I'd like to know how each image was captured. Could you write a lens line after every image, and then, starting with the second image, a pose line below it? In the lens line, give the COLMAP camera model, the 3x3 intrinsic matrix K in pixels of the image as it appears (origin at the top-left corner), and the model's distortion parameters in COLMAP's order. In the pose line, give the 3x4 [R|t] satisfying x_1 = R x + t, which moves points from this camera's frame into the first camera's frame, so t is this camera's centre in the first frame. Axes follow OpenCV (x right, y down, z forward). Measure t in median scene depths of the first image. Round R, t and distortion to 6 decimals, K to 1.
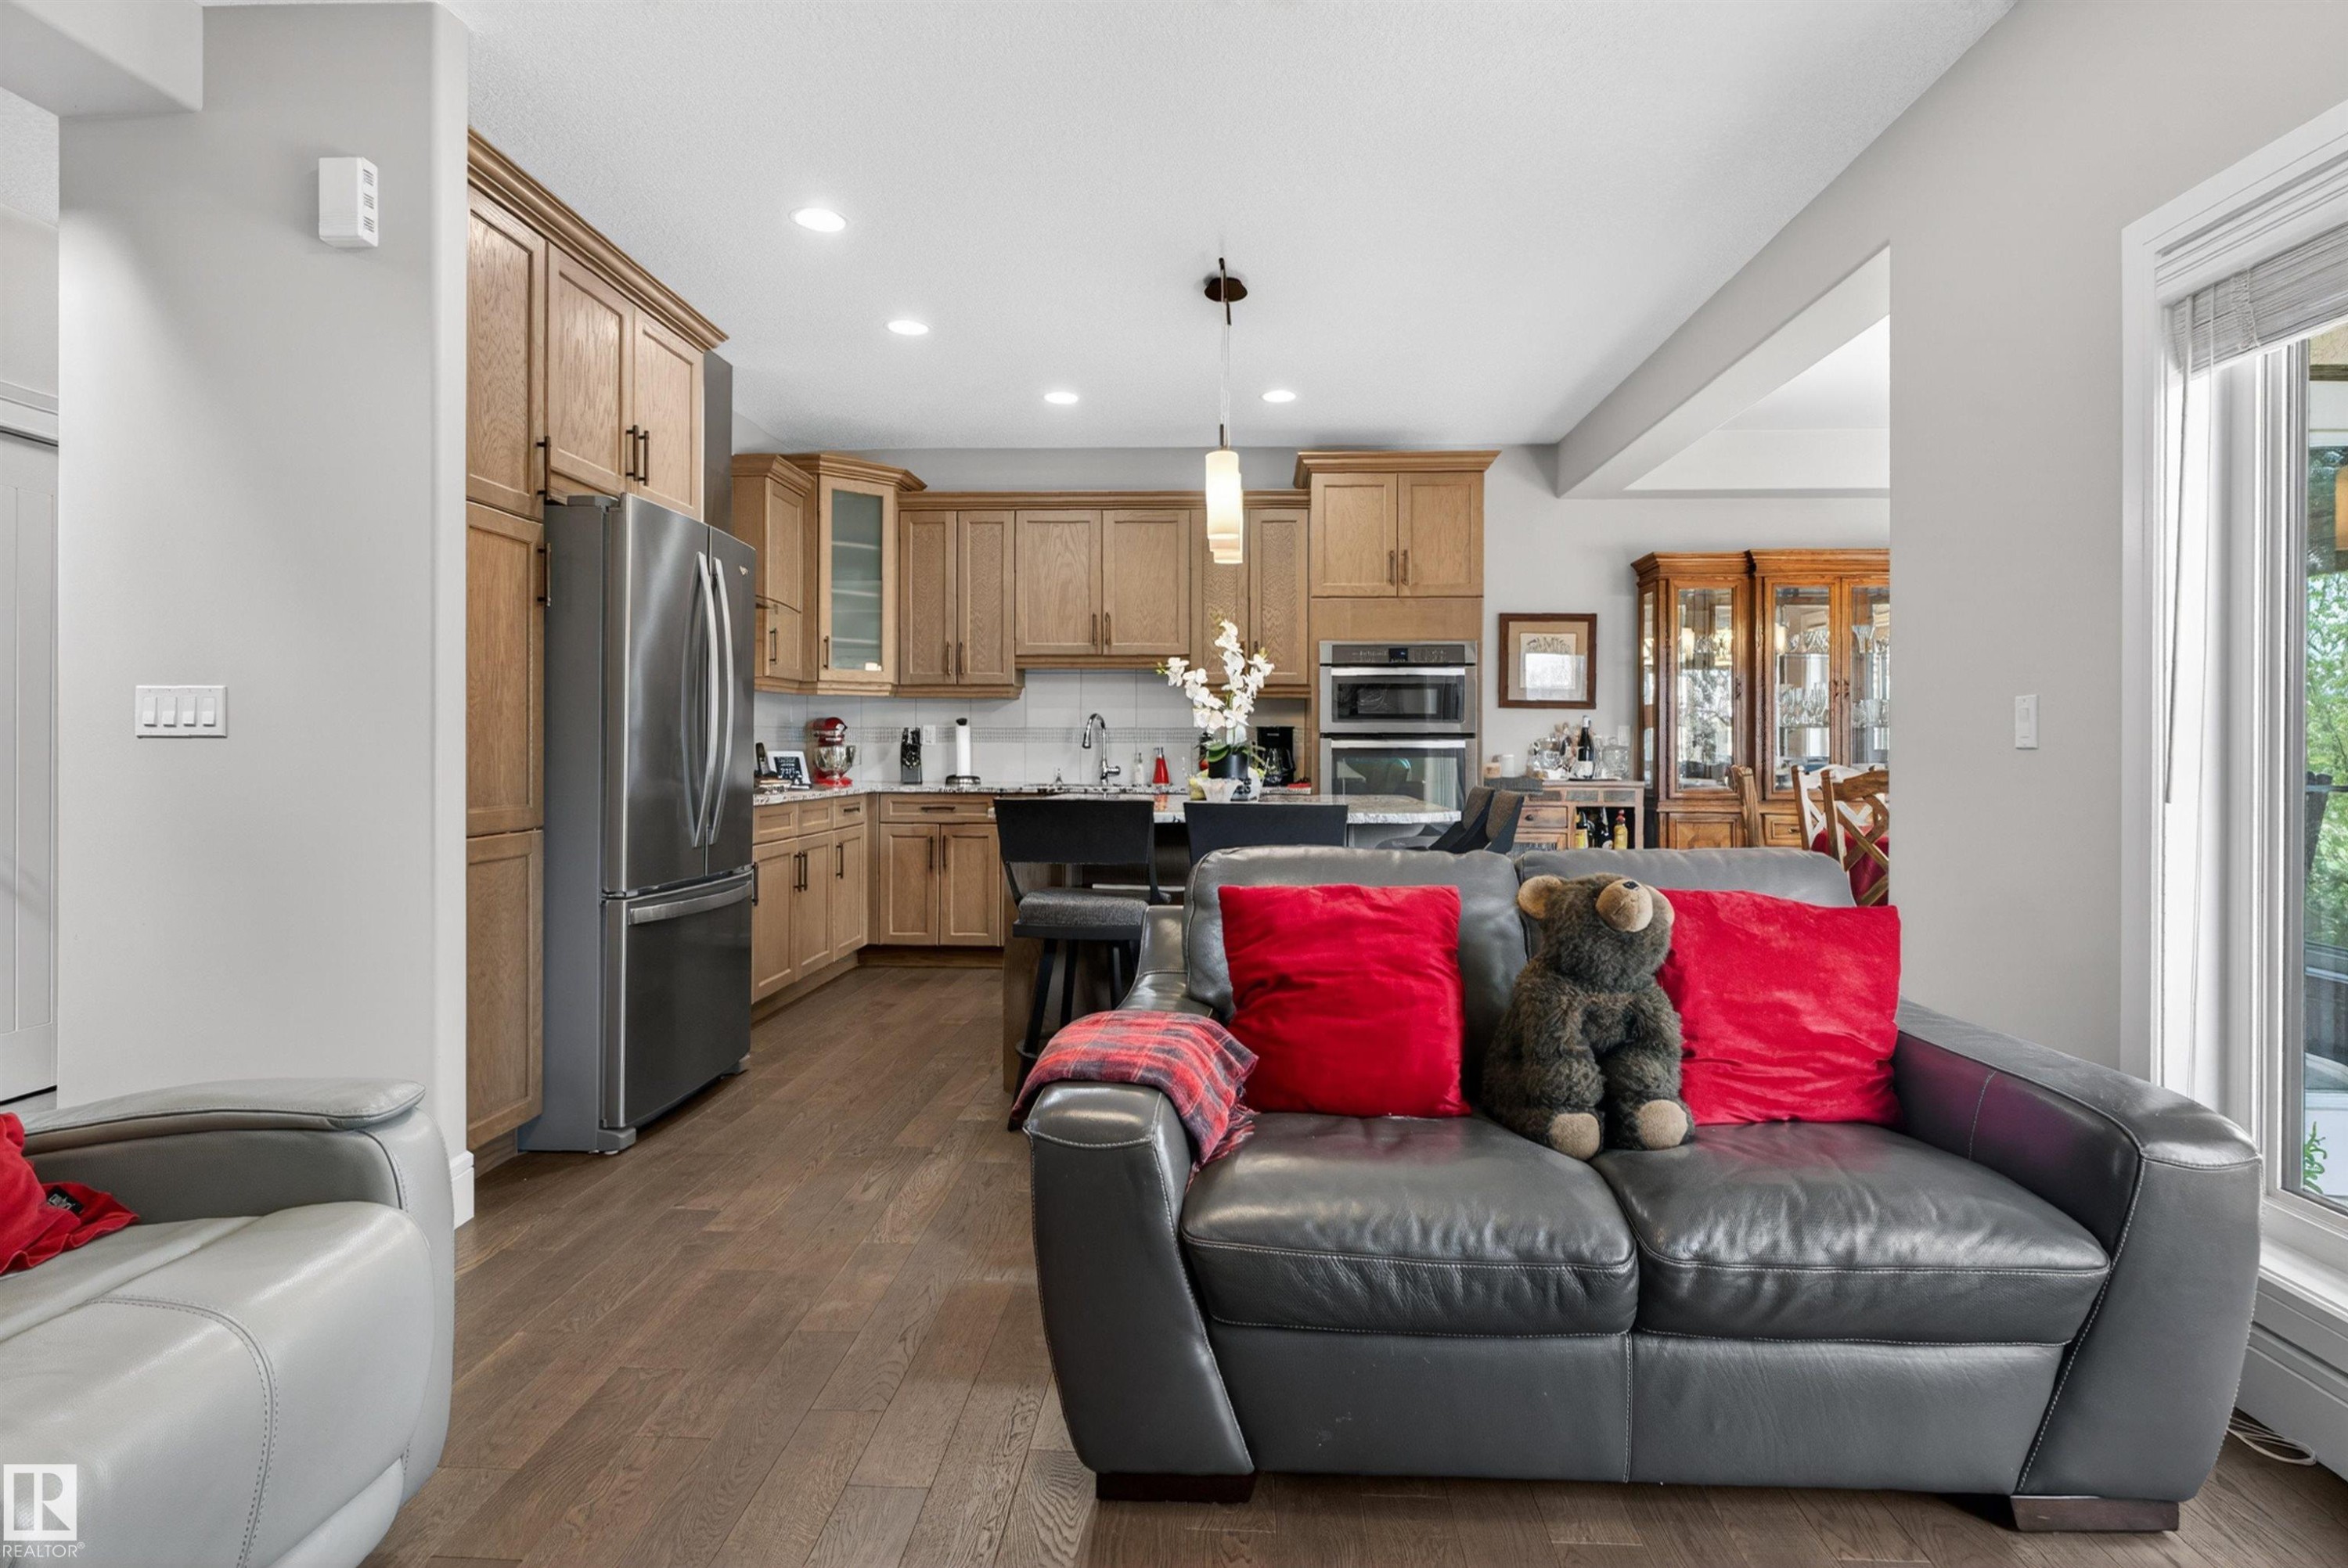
lens RADIAL K [[1212.7, 0, 1178.2], [0, 1212.7, 734.1], [0, 0, 1]] dist [-0.000239, 0.000043]
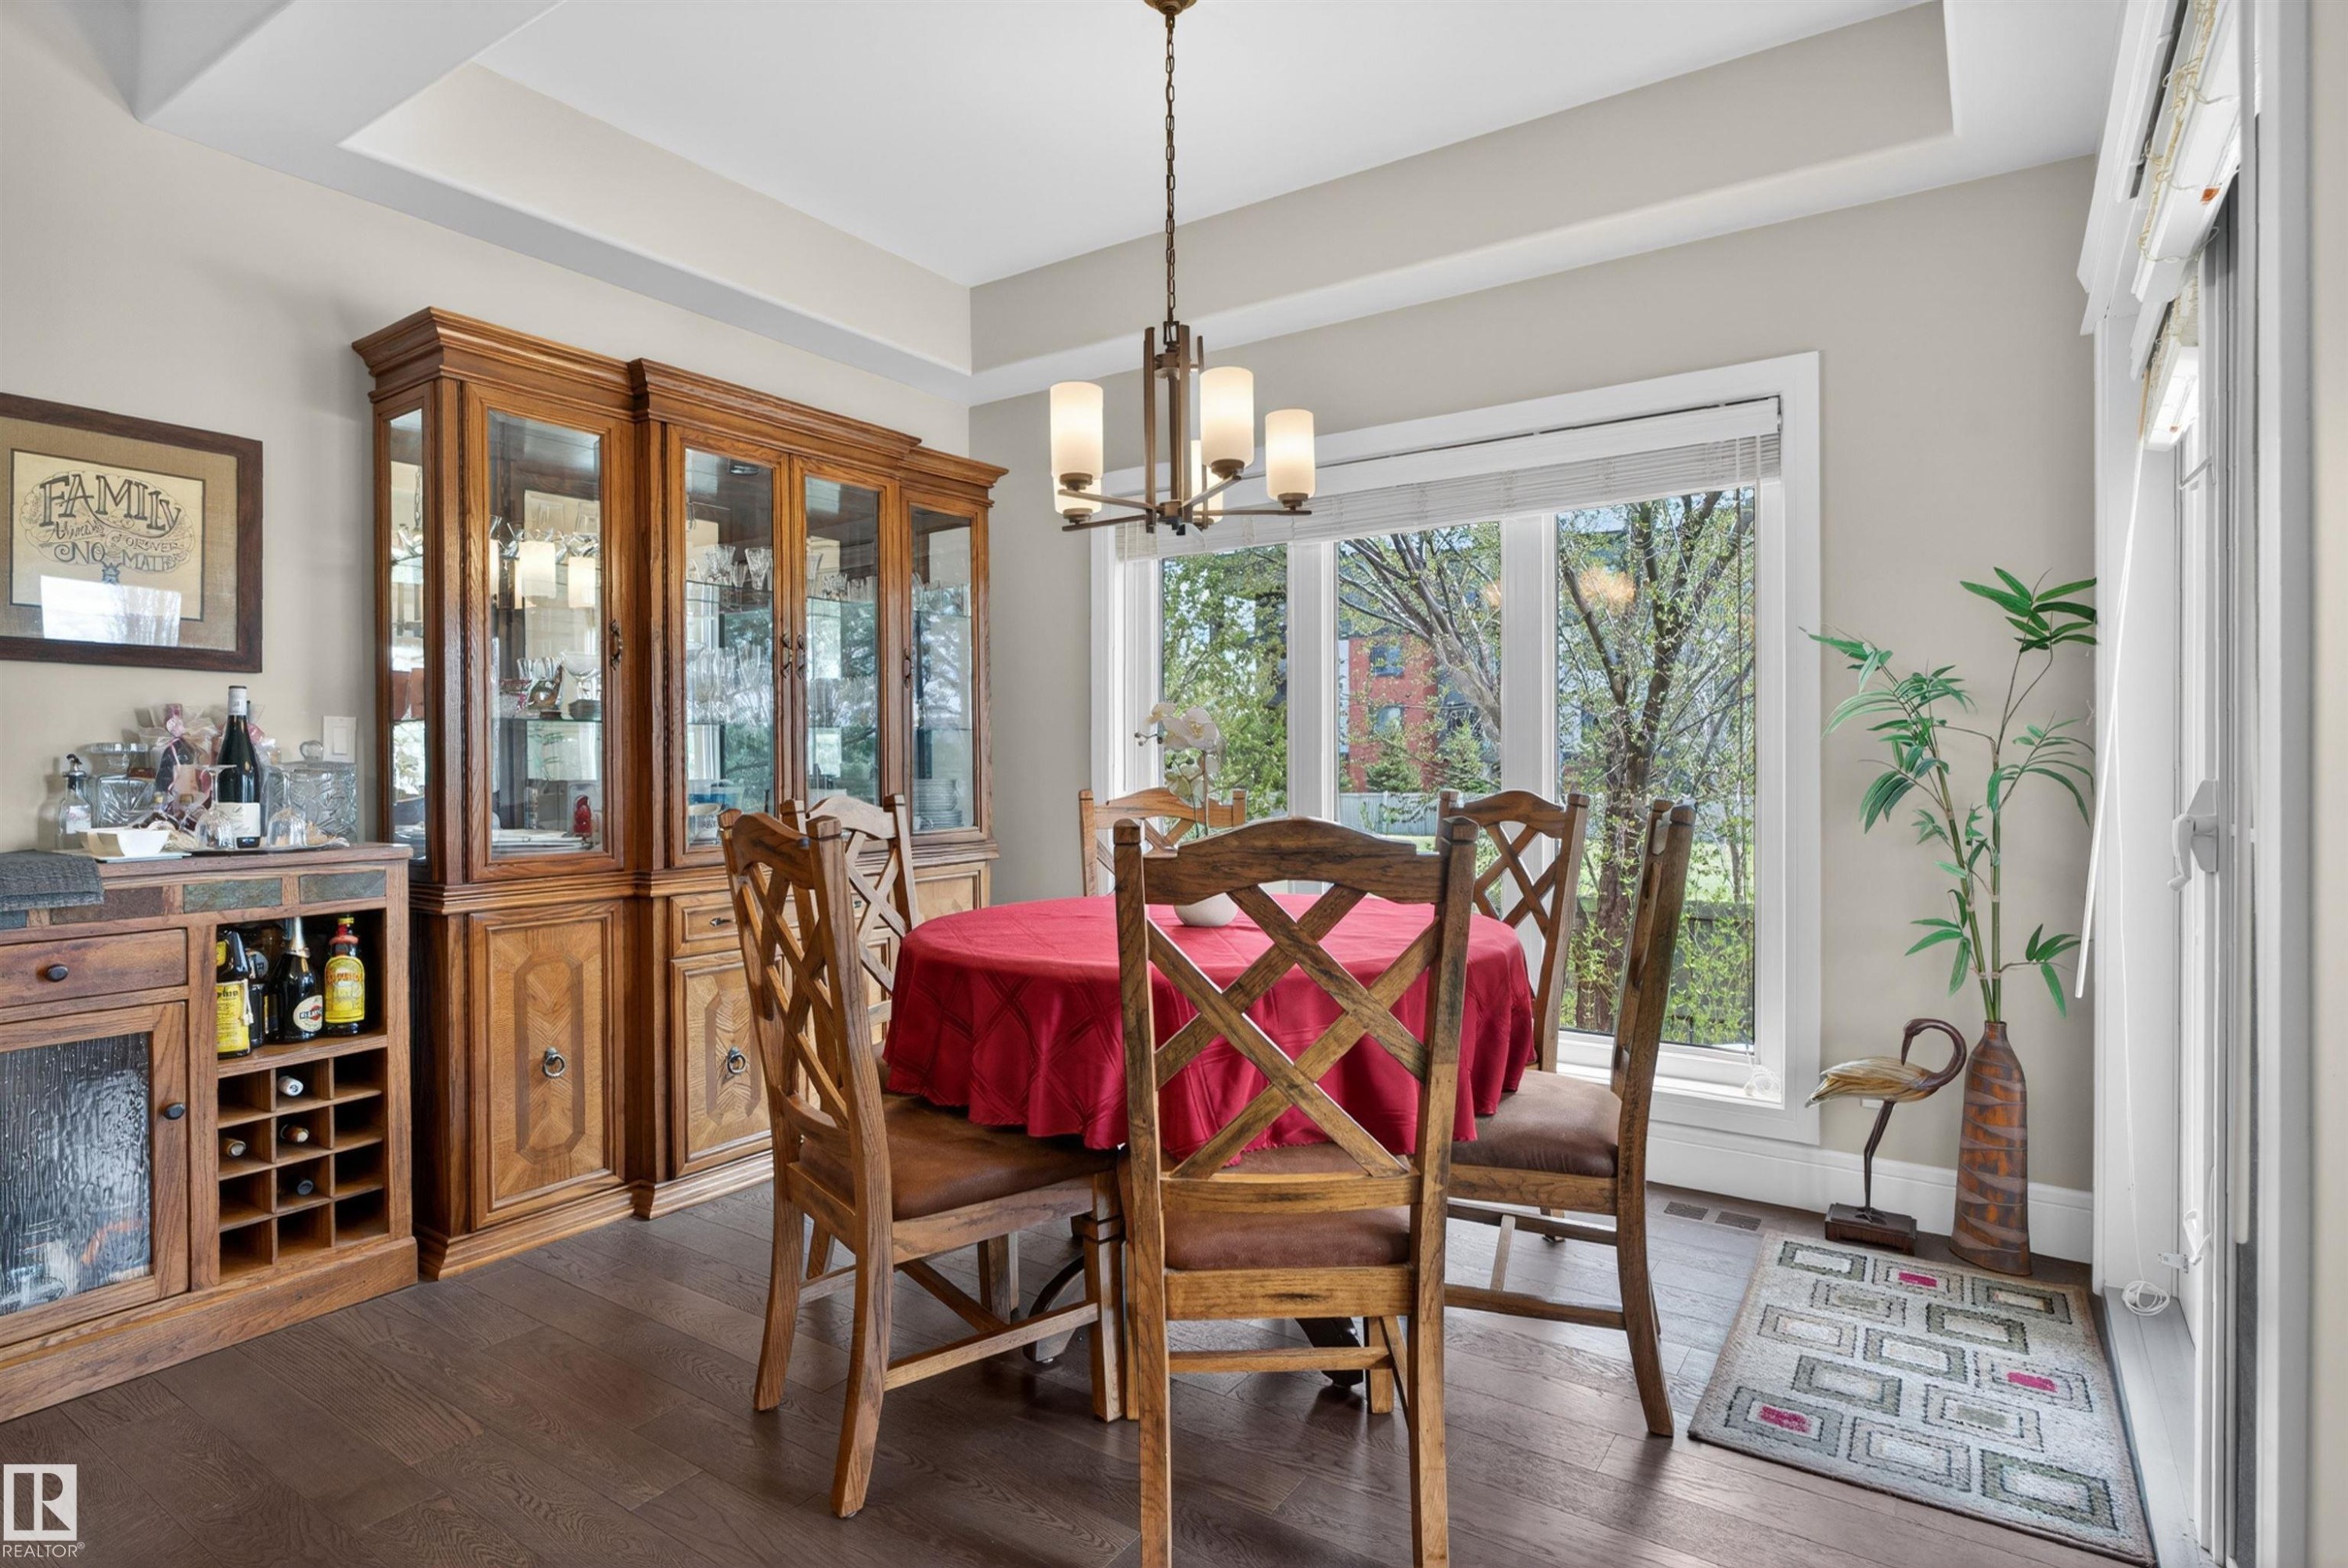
lens RADIAL K [[1220.5, 0, 1176.5], [0, 1220.5, 742.8], [0, 0, 1]] dist [0.001780, 0.000098]
pose [[0.498938, -0.002252, 0.866635, 0.145520], [0.000014, 0.999997, 0.002591, 0.002076], [-0.866638, -0.001281, 0.498937, 0.543565]]
